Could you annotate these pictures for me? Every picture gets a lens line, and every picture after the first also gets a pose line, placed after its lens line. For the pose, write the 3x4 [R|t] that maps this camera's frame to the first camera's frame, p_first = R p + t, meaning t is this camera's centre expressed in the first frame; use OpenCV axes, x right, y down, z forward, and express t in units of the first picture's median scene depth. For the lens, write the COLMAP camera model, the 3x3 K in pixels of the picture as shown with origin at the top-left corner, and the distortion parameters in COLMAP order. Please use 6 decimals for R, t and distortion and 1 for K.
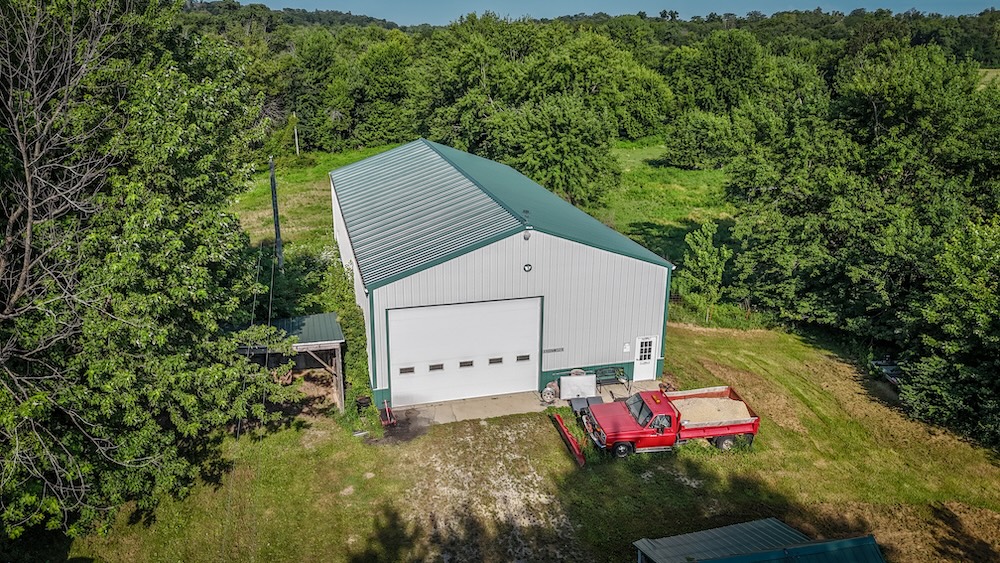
lens RADIAL K [[742.9, 0, 500.0], [0, 742.9, 281.5], [0, 0, 1]] dist [0.055831, -0.005643]
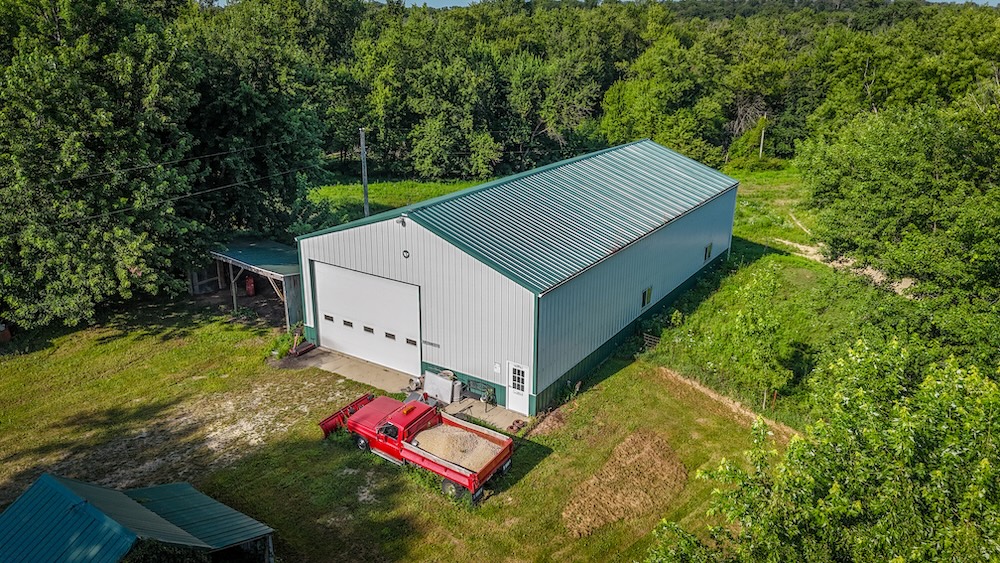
lens RADIAL K [[742.9, 0, 500.0], [0, 742.9, 281.5], [0, 0, 1]] dist [0.055831, -0.005643]
pose [[0.650611, 0.236001, -0.721809, 0.830297], [-0.237315, 0.966068, 0.101956, -0.111610], [0.721378, 0.104963, 0.684541, 0.372267]]
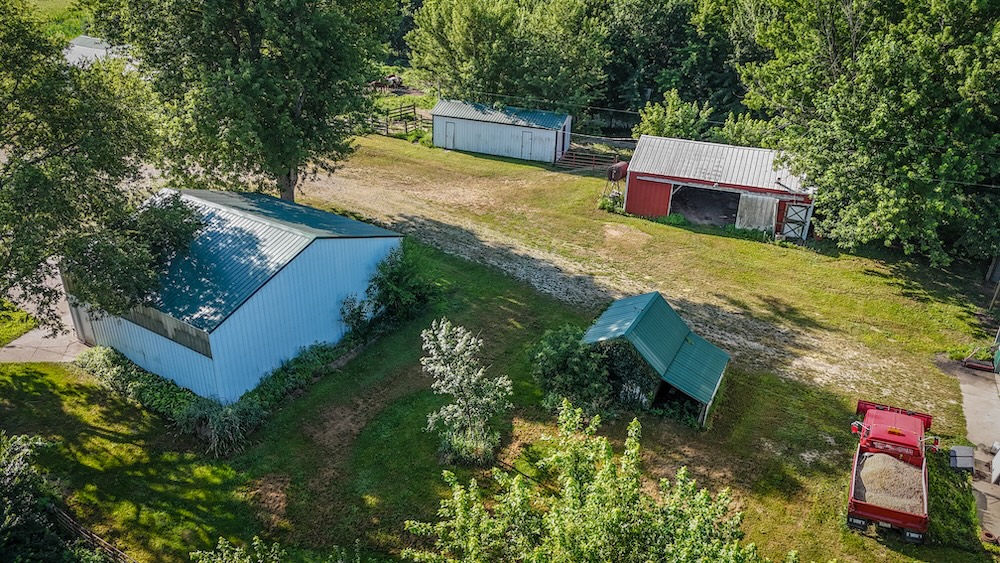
lens RADIAL K [[742.9, 0, 500.0], [0, 742.9, 281.5], [0, 0, 1]] dist [0.055831, -0.005643]
pose [[-0.659722, 0.300816, -0.688678, 1.039666], [-0.277330, 0.754259, 0.595131, -0.385030], [0.698466, 0.583612, -0.414176, 0.832717]]
